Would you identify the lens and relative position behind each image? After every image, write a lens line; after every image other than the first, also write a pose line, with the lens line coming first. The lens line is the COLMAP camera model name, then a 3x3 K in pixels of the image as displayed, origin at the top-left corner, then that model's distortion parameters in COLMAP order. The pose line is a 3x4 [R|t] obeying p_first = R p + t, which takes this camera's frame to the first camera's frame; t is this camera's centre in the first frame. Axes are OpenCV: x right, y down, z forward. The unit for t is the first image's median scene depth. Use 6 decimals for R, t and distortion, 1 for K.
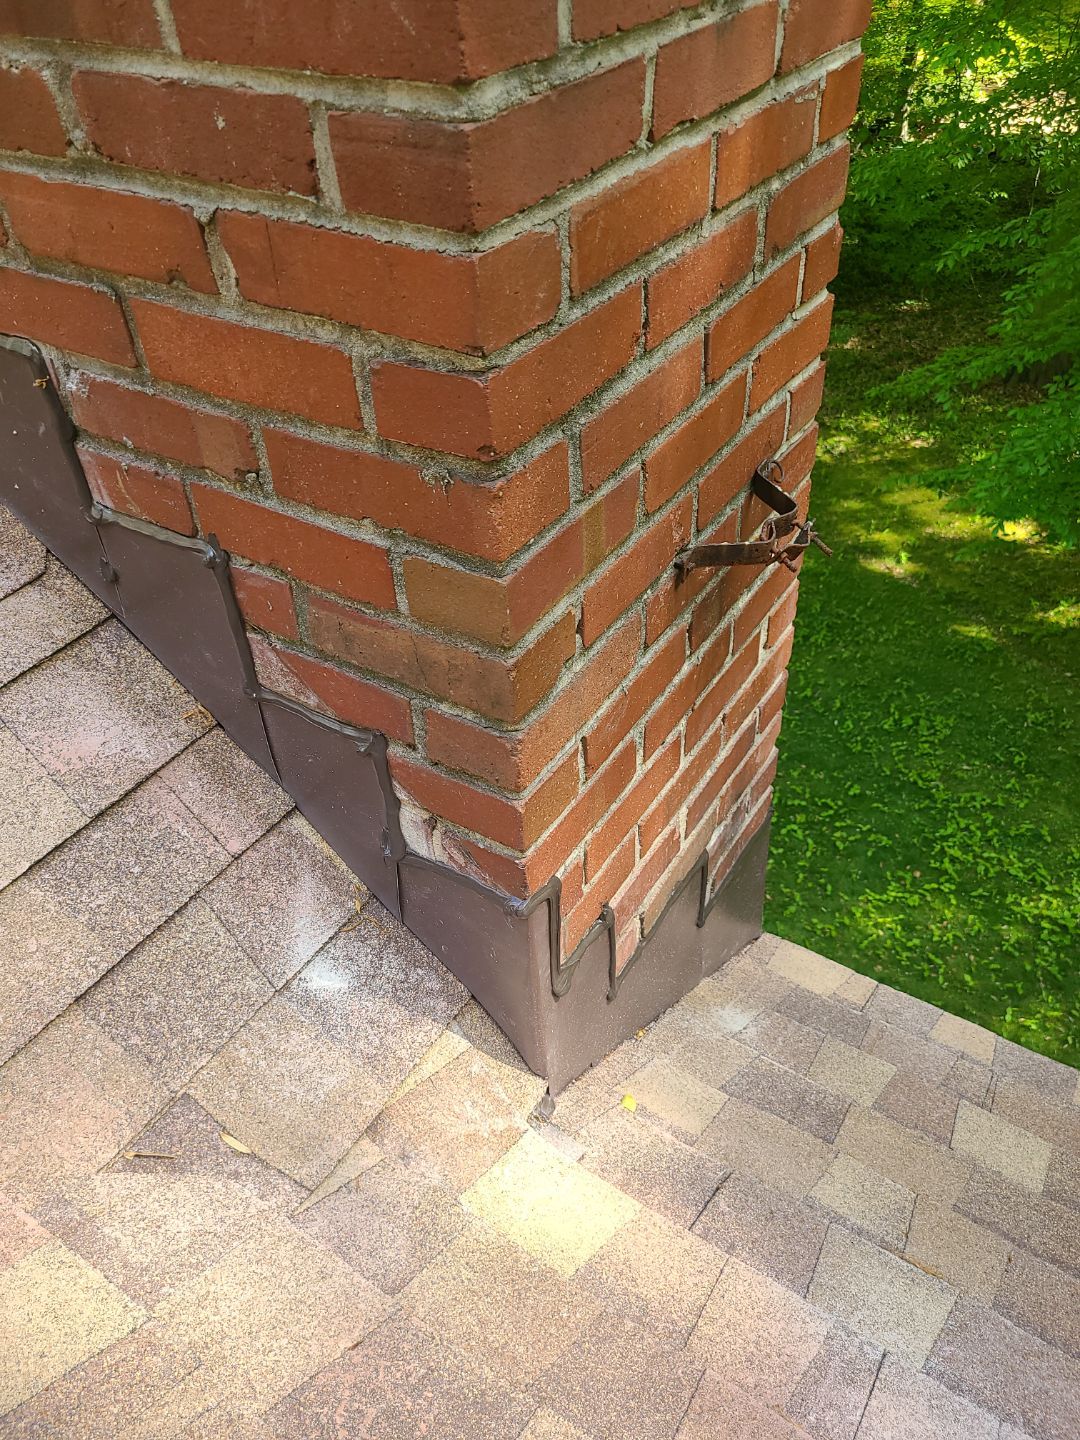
lens RADIAL K [[1137.9, 0, 522.8], [0, 1137.9, 716.5], [0, 0, 1]] dist [0.051229, -0.027021]
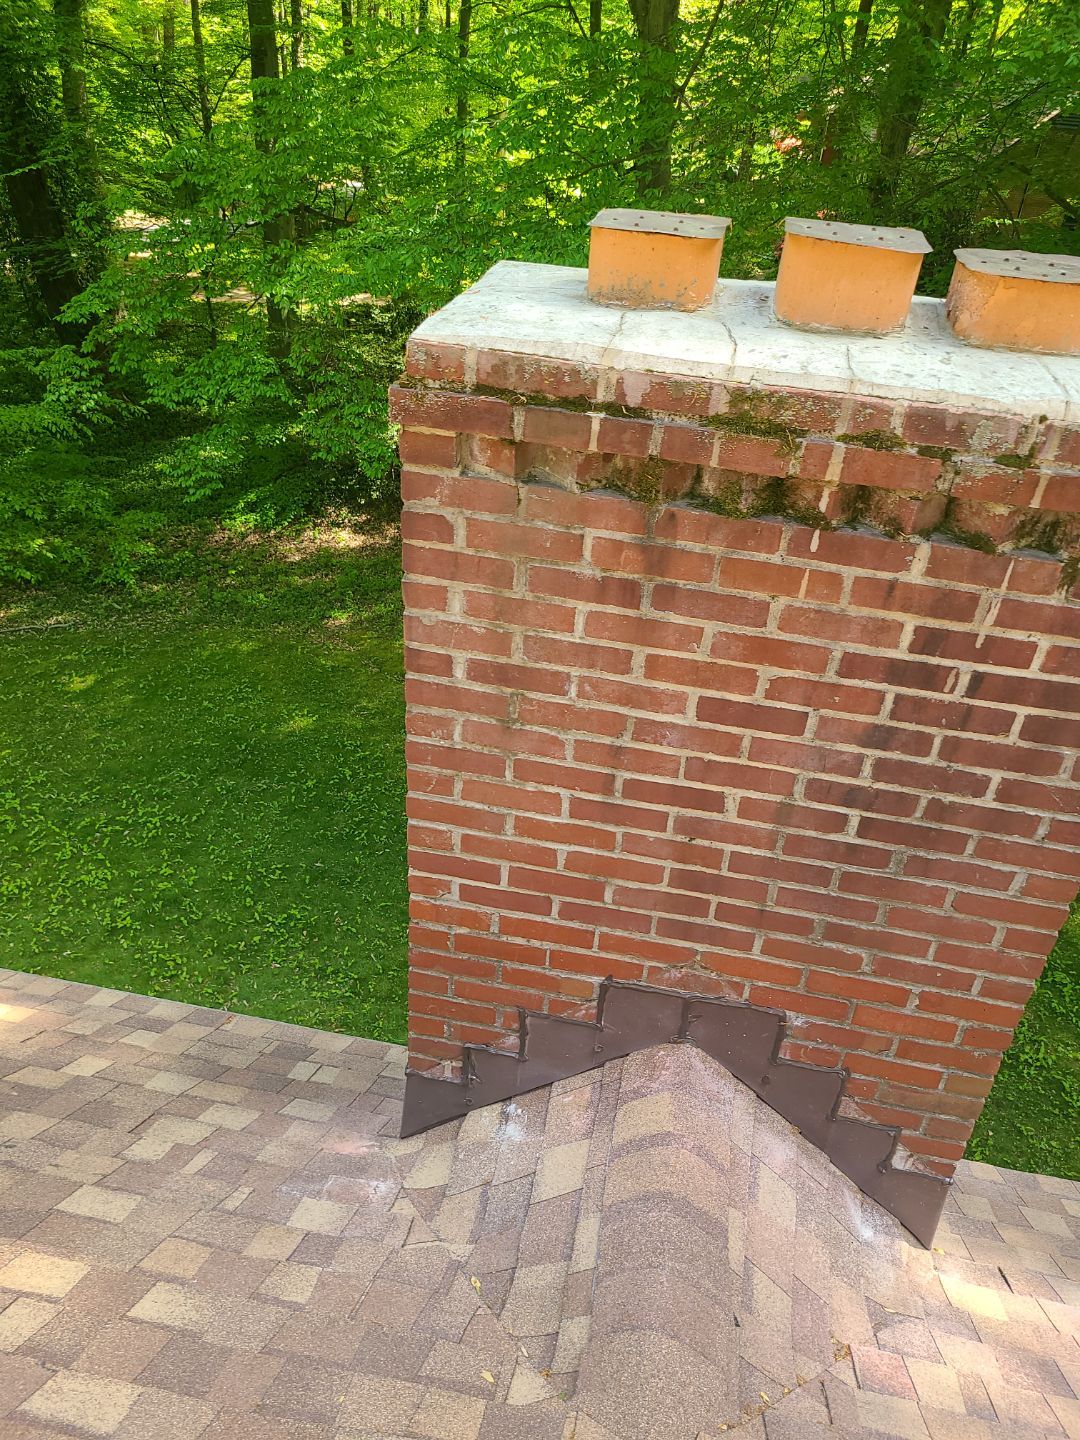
lens RADIAL K [[1214.7, 0, 509.2], [0, 1214.7, 680.3], [0, 0, 1]] dist [0.071317, -0.044796]
pose [[0.917688, -0.117917, 0.379401, -1.771449], [0.161211, 0.983311, -0.084324, -0.836101], [-0.363125, 0.138547, 0.921382, -1.300565]]
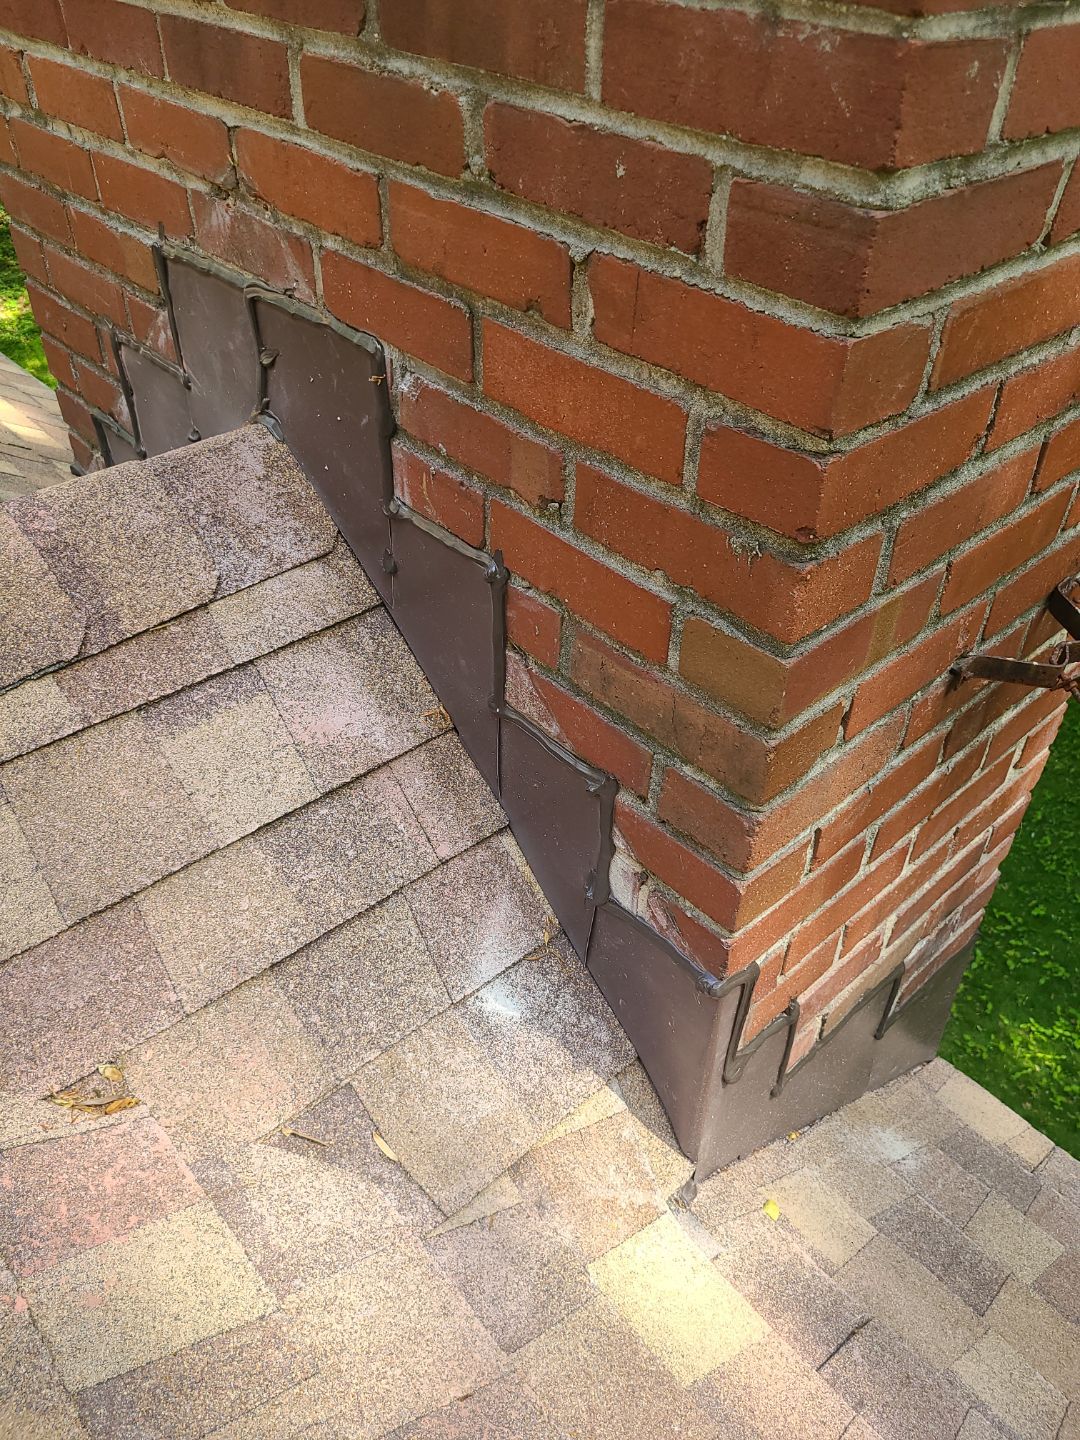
lens RADIAL K [[1127.3, 0, 517.5], [0, 1127.3, 681.2], [0, 0, 1]] dist [0.055088, -0.034323]
pose [[0.963712, 0.215117, -0.158060, -0.064143], [-0.220902, 0.975095, -0.019782, -0.026784], [0.149868, 0.053980, 0.987231, 0.017808]]
